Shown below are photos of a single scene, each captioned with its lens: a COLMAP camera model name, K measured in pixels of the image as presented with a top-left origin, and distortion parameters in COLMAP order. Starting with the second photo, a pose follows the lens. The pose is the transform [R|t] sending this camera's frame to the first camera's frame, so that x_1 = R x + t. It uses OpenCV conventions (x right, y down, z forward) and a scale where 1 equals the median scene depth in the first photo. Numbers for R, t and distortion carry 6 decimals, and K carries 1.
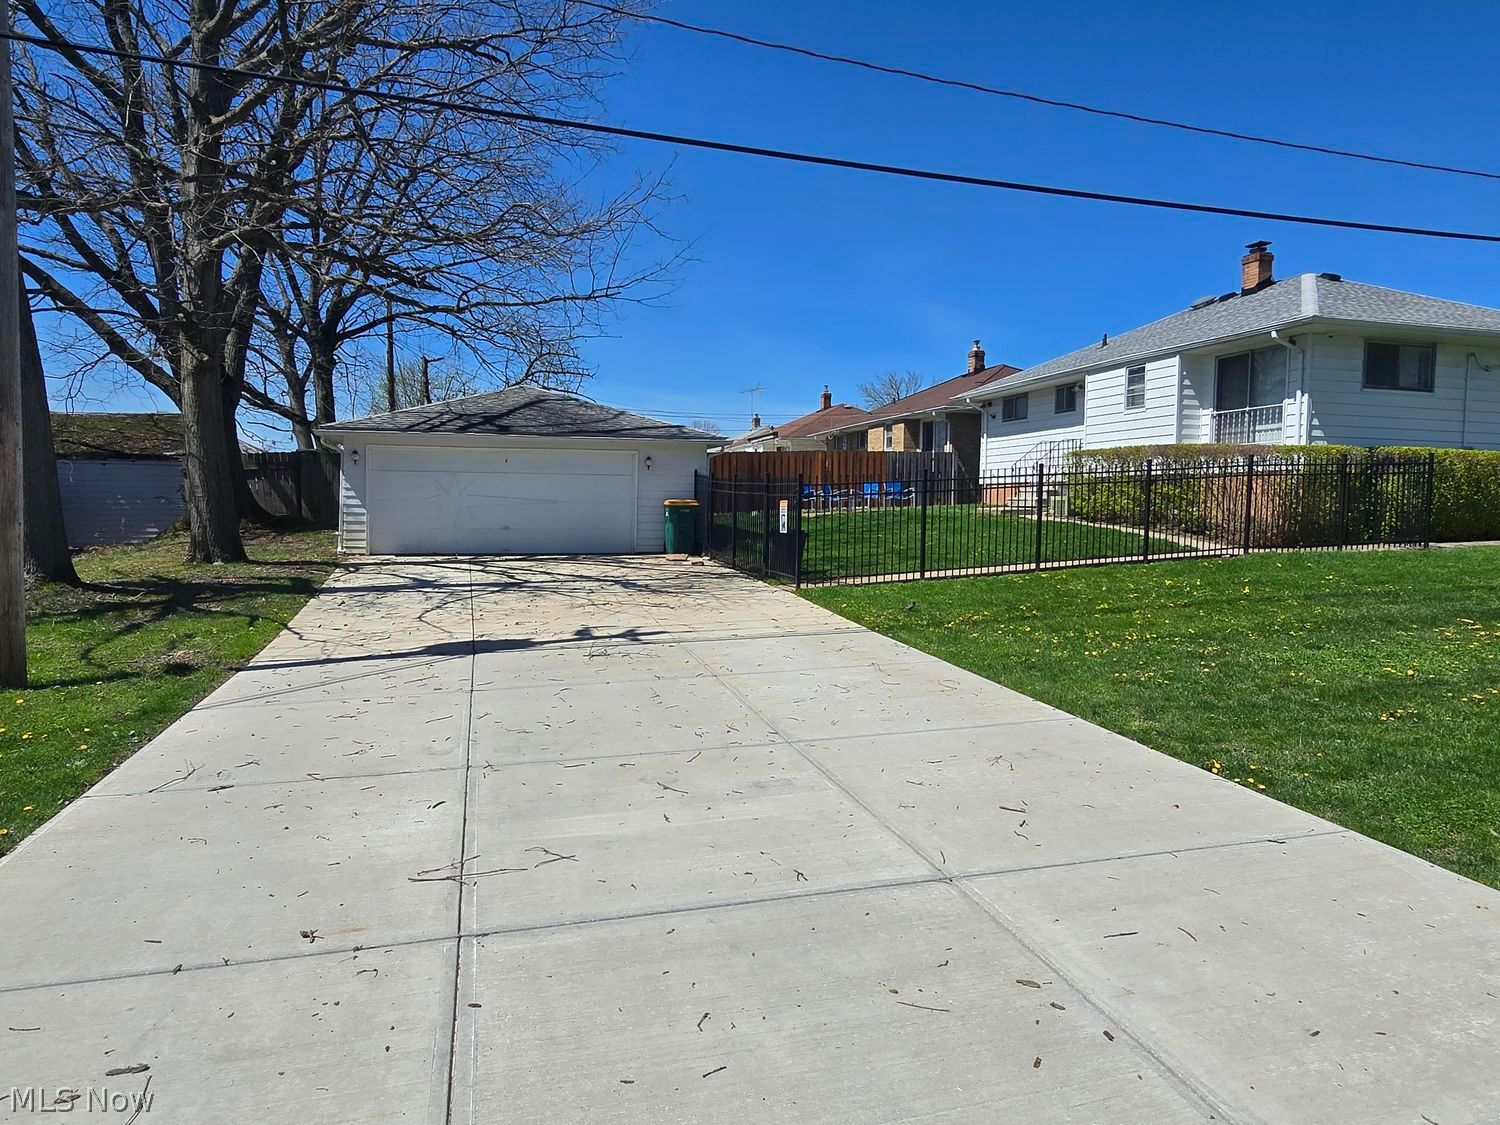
lens RADIAL K [[890.8, 0, 750.0], [0, 890.8, 562.5], [0, 0, 1]] dist [-0.001377, -0.002222]
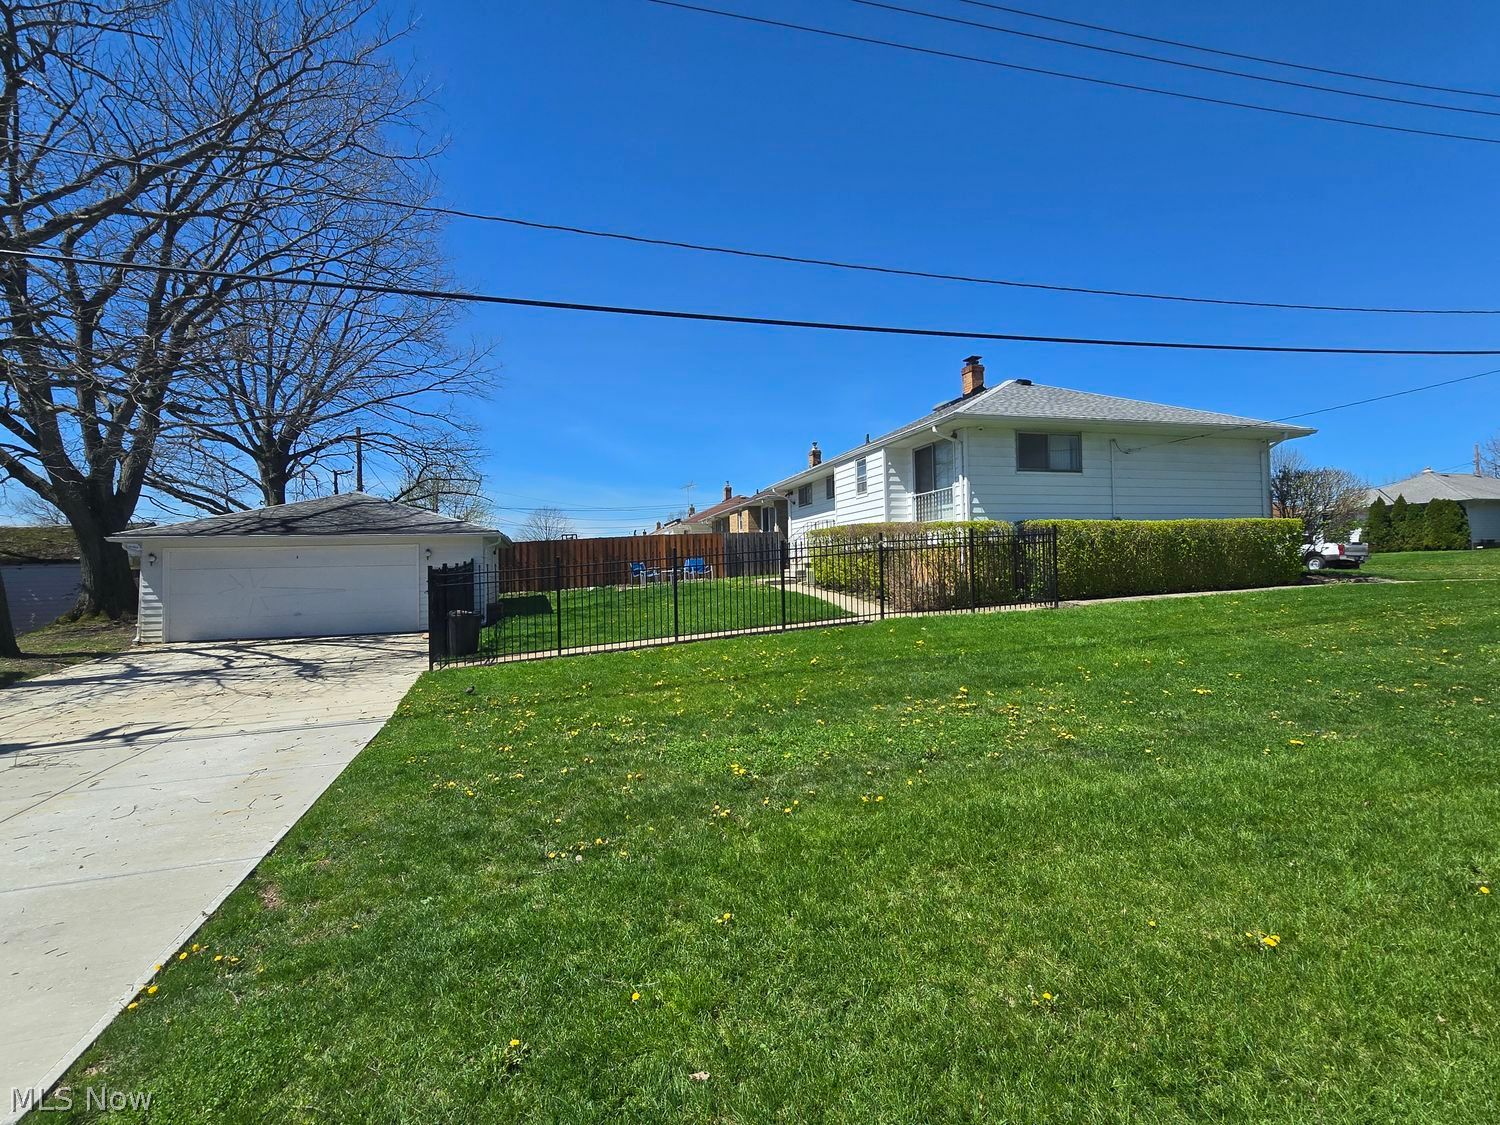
lens RADIAL K [[673.6, 0, 750.0], [0, 673.6, 562.5], [0, 0, 1]] dist [-0.000271, -0.005929]
pose [[0.999383, -0.034510, 0.006533, 0.303774], [0.034909, 0.996455, -0.076547, -0.017696], [-0.003868, 0.076728, 0.997045, 0.110040]]
